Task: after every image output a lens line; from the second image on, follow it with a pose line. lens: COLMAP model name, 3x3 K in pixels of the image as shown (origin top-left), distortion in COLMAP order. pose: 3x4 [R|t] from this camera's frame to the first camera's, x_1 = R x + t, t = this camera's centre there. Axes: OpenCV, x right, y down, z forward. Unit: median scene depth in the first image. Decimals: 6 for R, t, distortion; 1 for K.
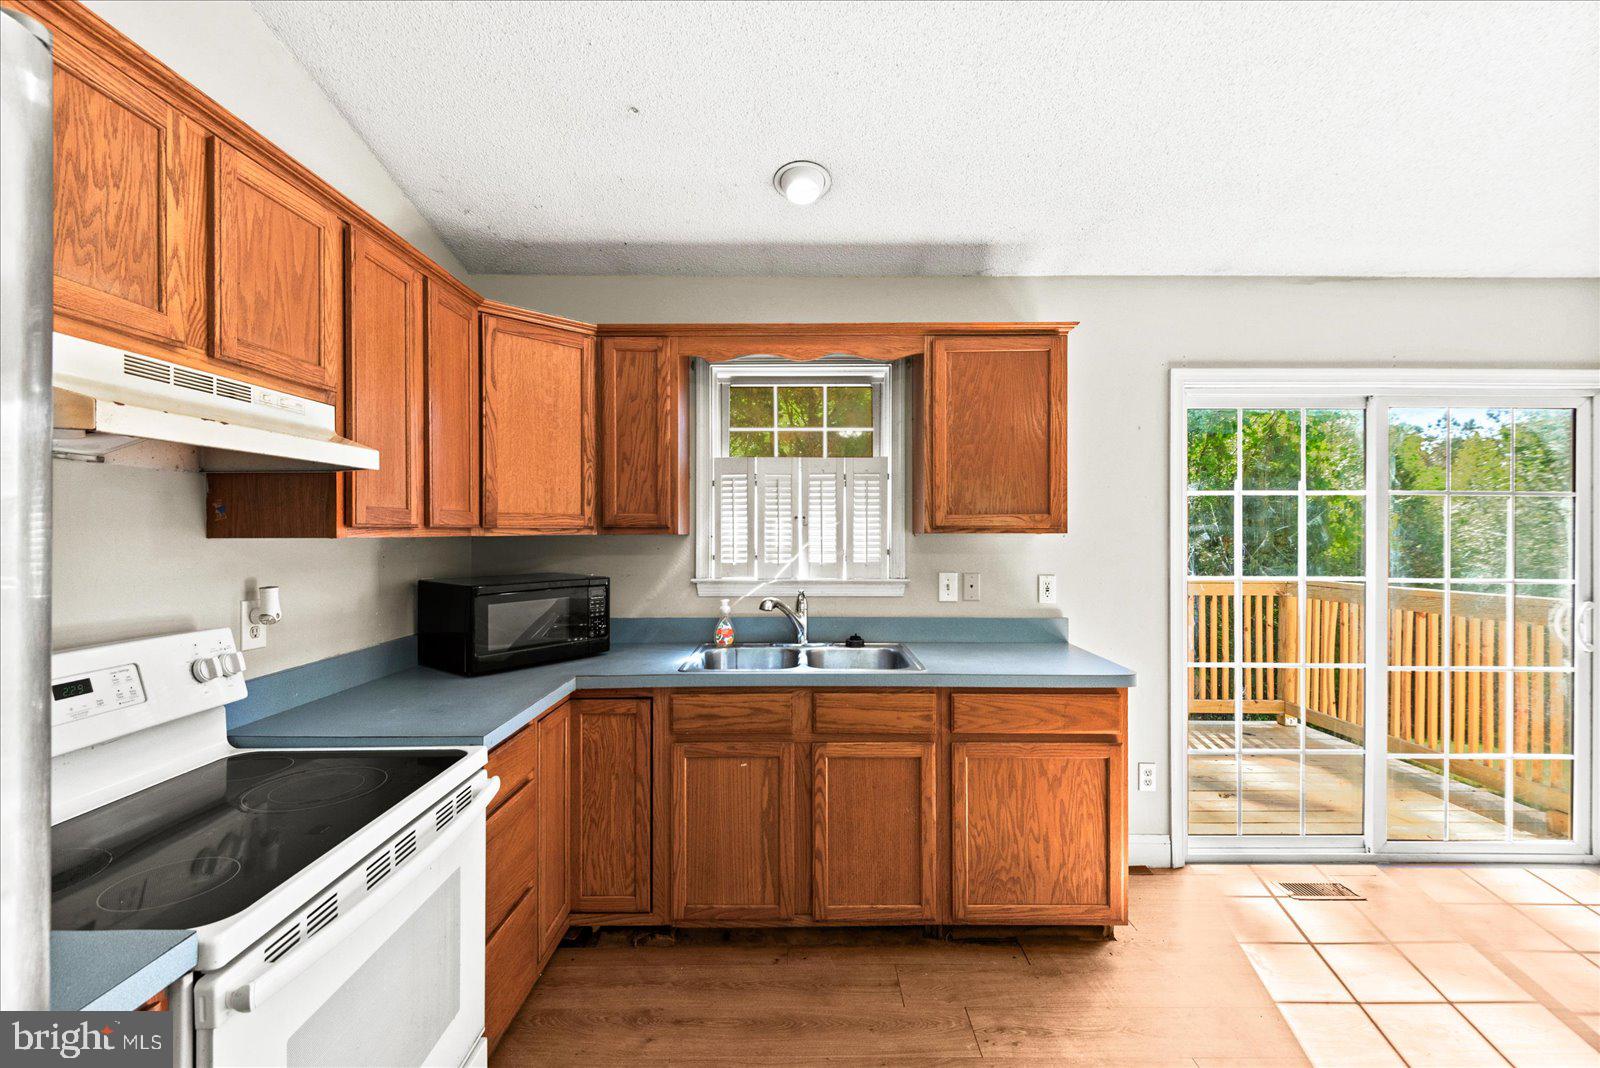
lens RADIAL K [[697.2, 0, 802.4], [0, 697.2, 530.2], [0, 0, 1]] dist [0.026238, -0.018629]
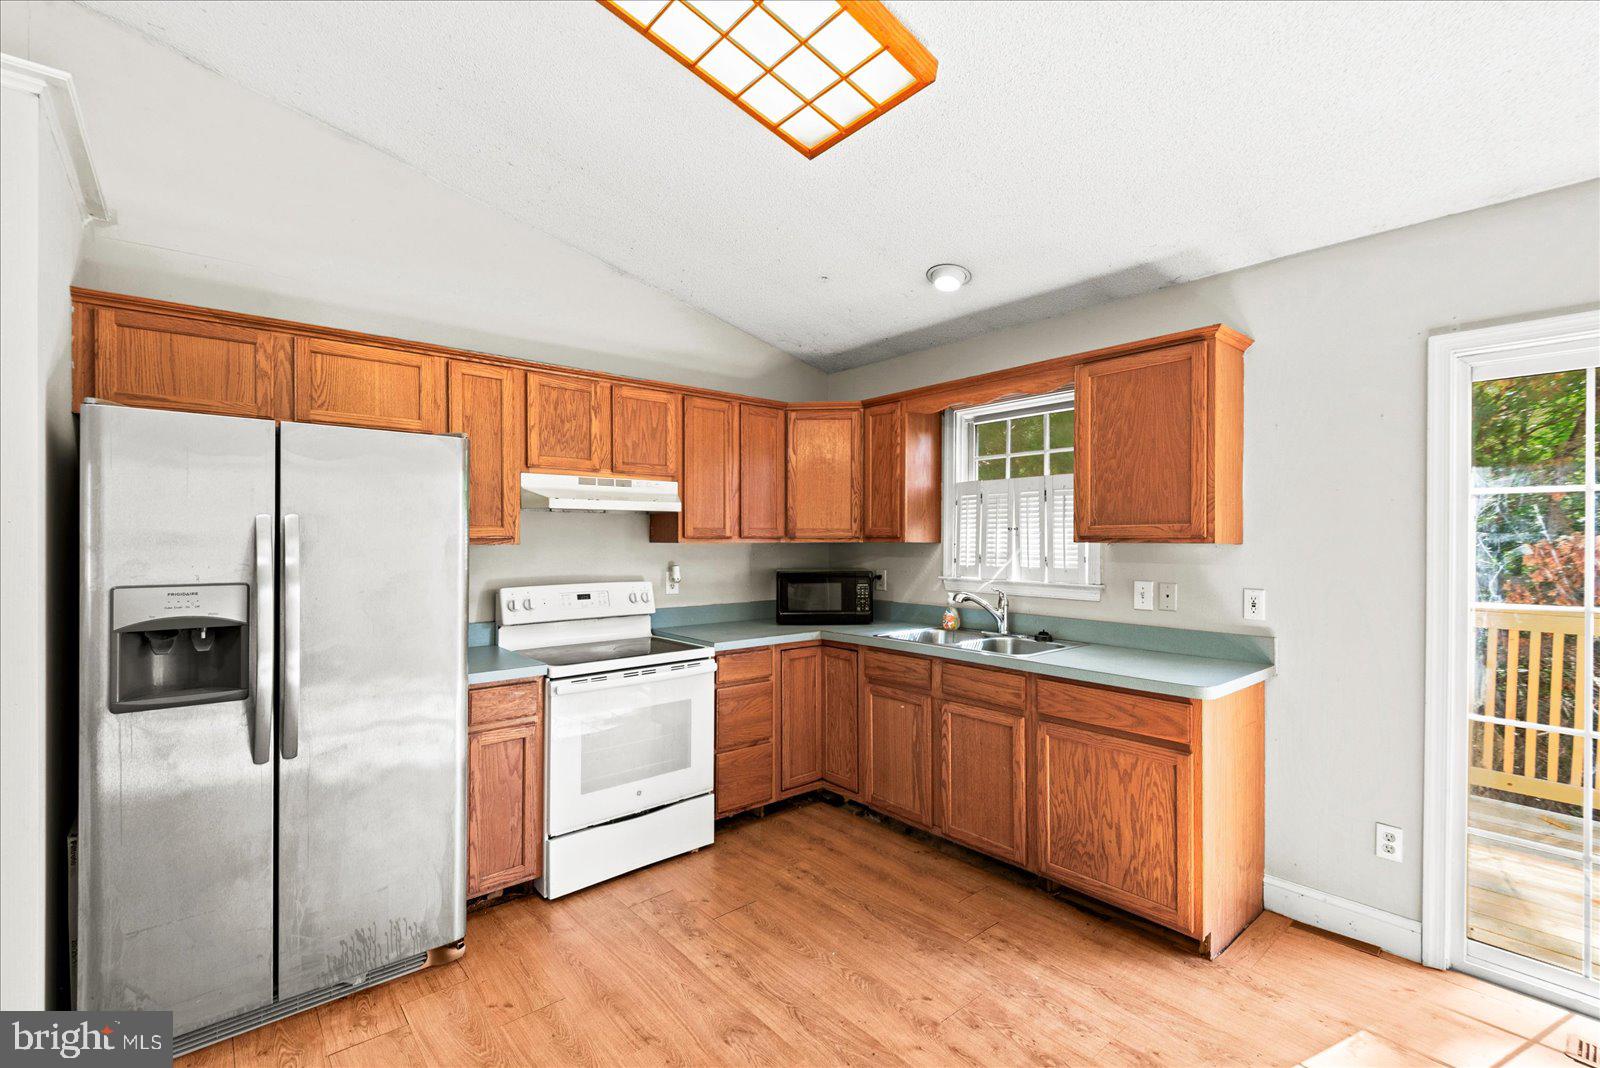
lens RADIAL K [[709.2, 0, 800.0], [0, 709.2, 534.0], [0, 0, 1]] dist [-0.000058, -0.000196]
pose [[0.640447, -0.004340, -0.767990, 0.871459], [-0.000778, 0.999980, -0.006300, -0.001945], [0.768002, 0.004632, 0.640431, -0.071553]]
